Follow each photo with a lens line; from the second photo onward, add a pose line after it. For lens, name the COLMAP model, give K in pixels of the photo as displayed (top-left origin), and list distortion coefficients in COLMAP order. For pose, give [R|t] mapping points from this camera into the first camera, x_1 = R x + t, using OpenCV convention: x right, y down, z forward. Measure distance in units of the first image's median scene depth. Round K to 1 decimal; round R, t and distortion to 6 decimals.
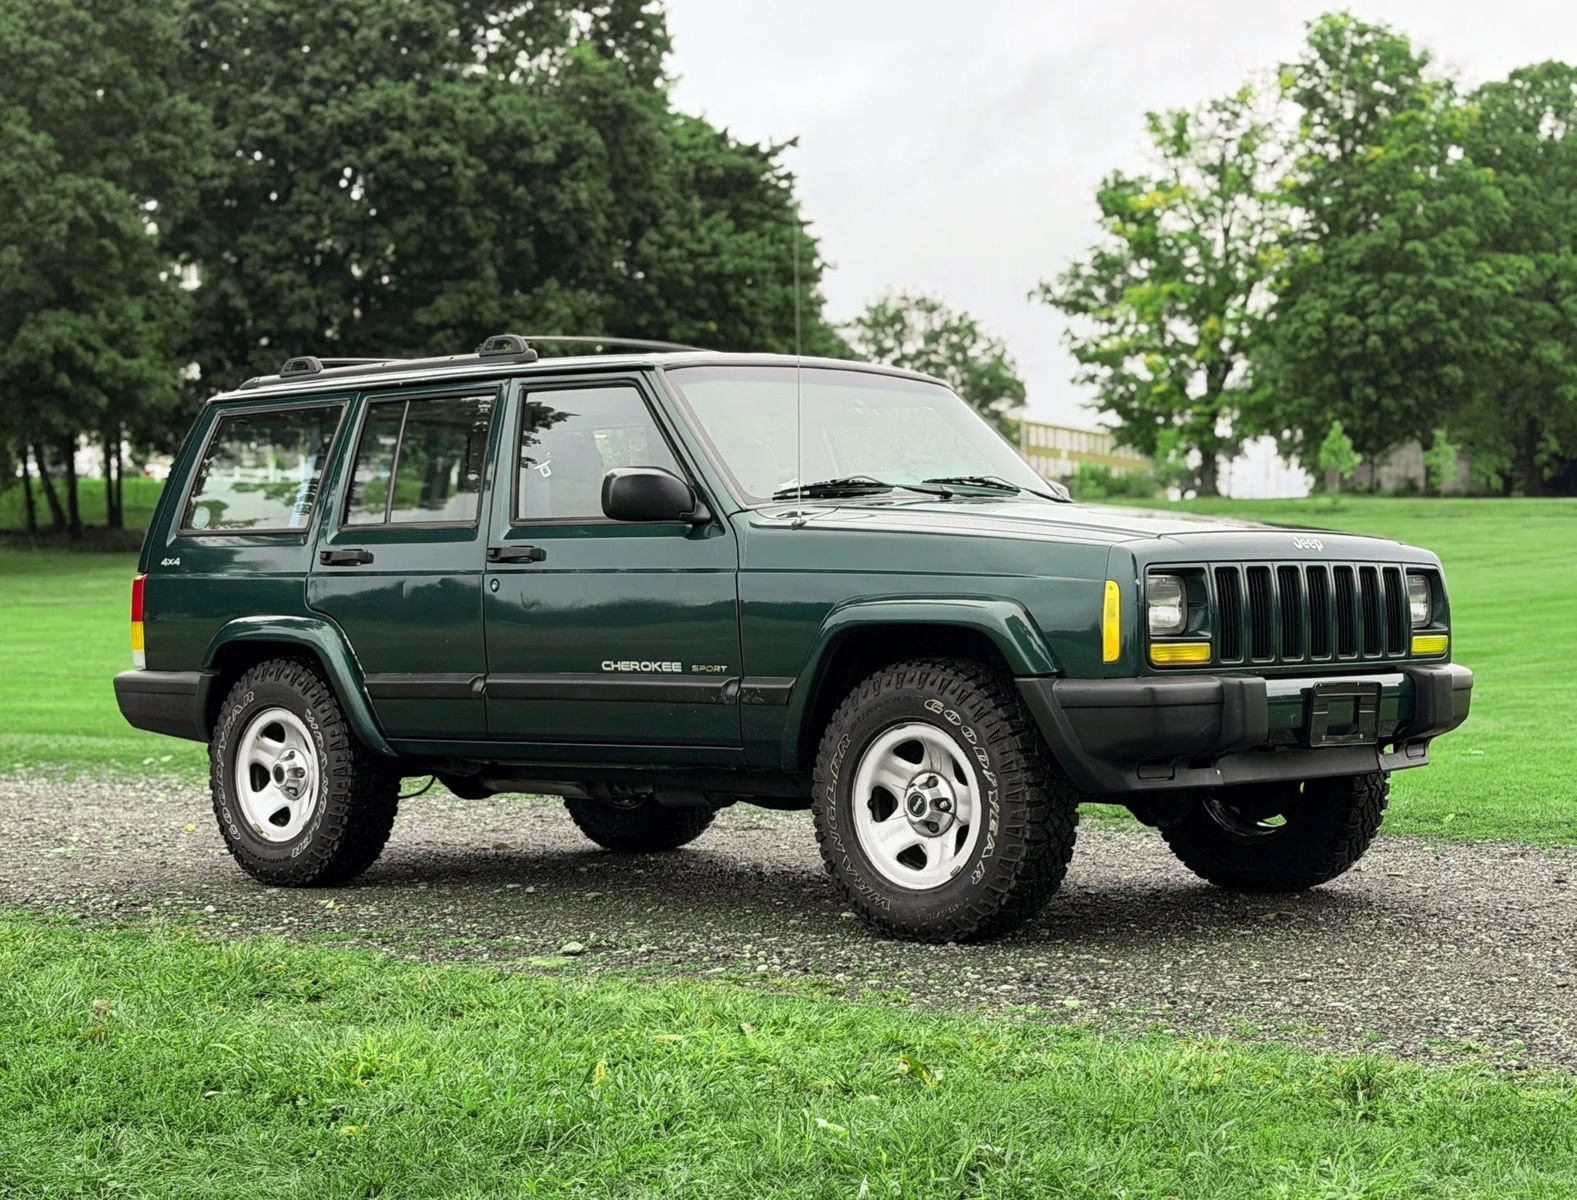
lens RADIAL K [[2741.2, 0, 788.5], [0, 2741.2, 600.0], [0, 0, 1]] dist [0.159995, -0.095002]
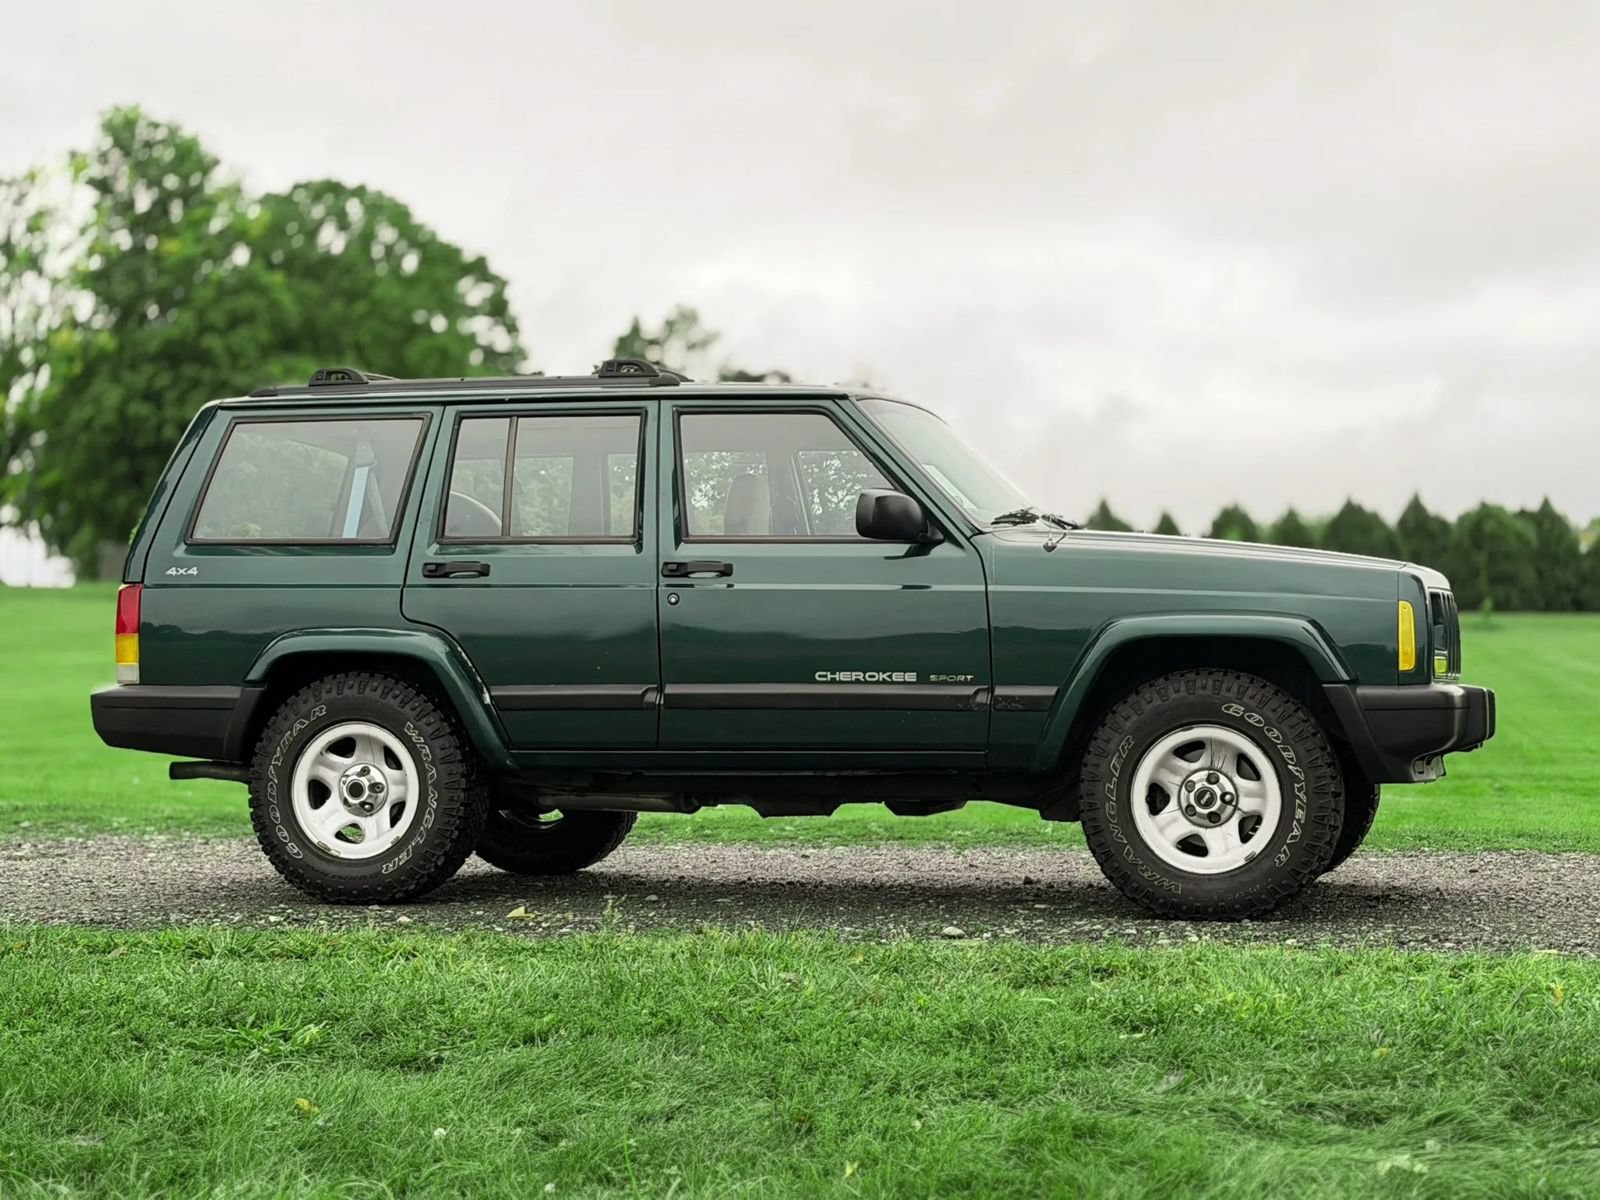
lens RADIAL K [[2710.1, 0, 809.9], [0, 2710.1, 597.9], [0, 0, 1]] dist [0.129367, 0.145662]
pose [[0.892115, 0.028951, 0.450879, -0.551777], [-0.013330, 0.999197, -0.037783, 0.034052], [-0.451611, 0.027697, 0.891785, 0.075941]]
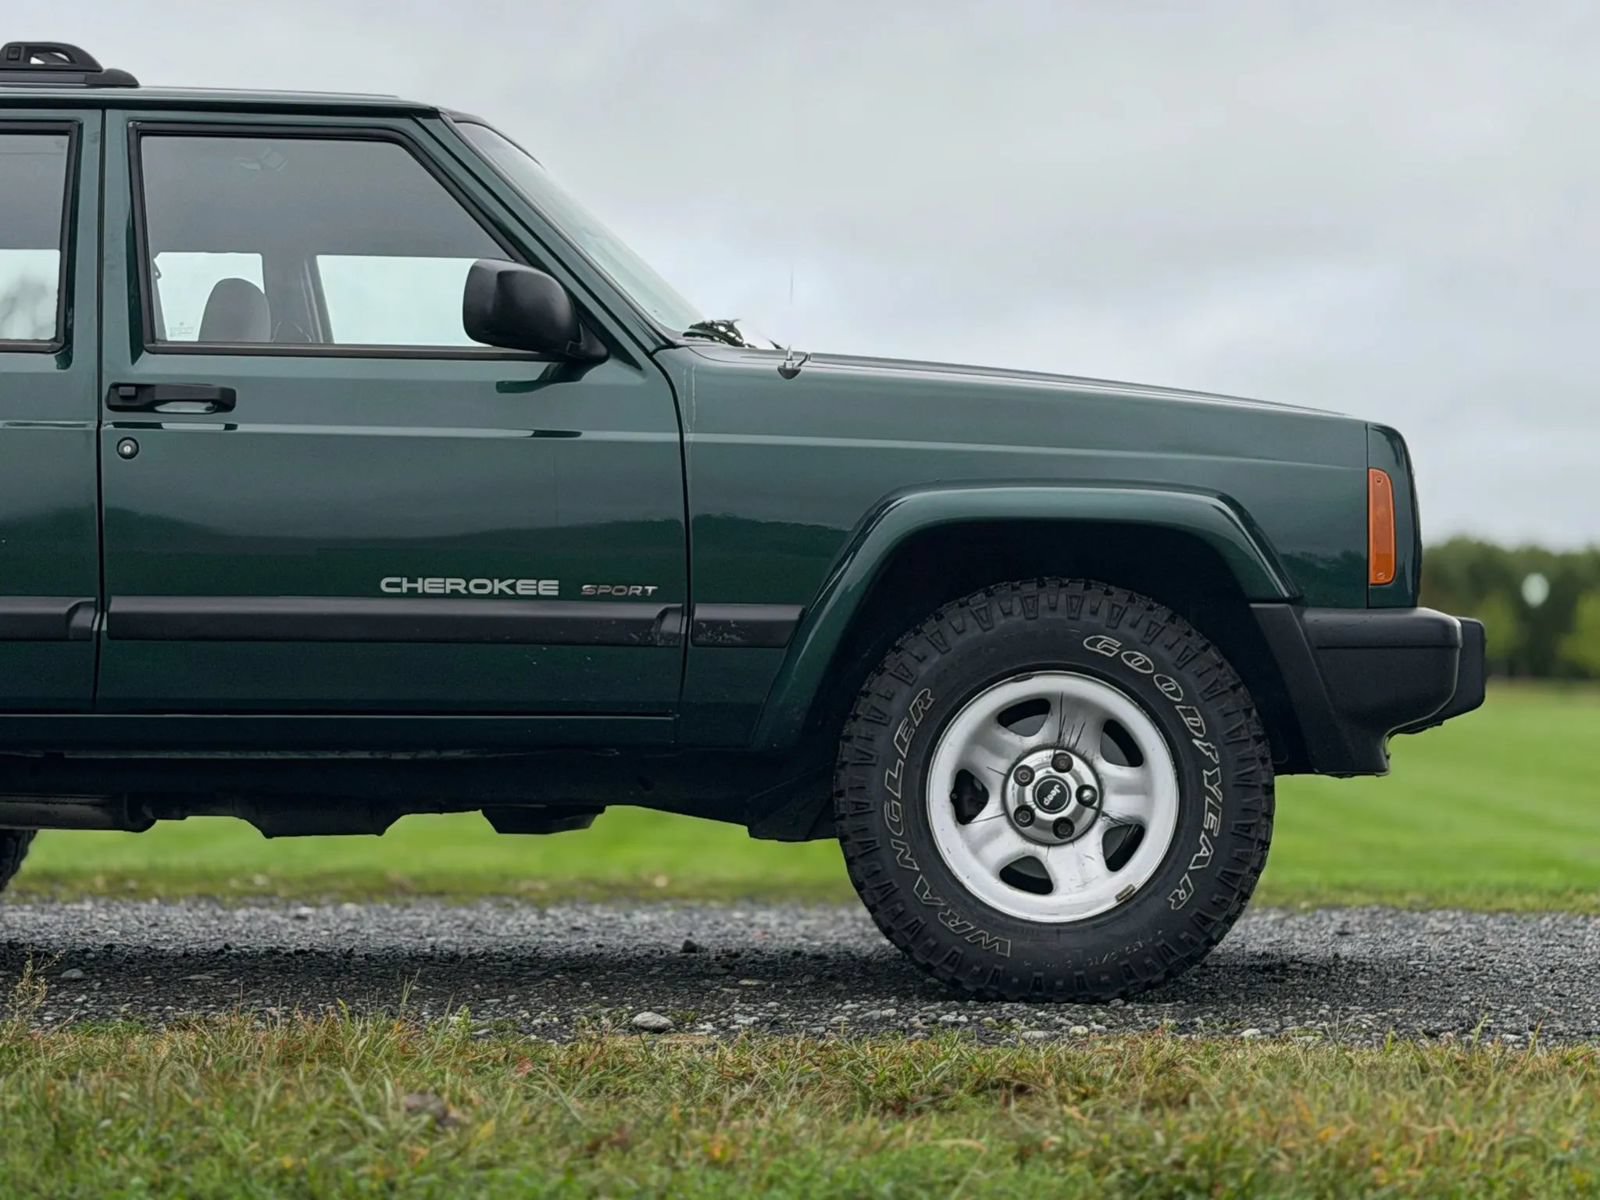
lens RADIAL K [[3250.1, 0, 800.0], [0, 3250.1, 600.0], [0, 0, 1]] dist [0.108614, 0.322302]
pose [[0.791836, 0.053406, 0.608394, -0.443110], [-0.023012, 0.998071, -0.057663, 0.068346], [-0.610300, 0.031659, 0.791538, 0.382067]]
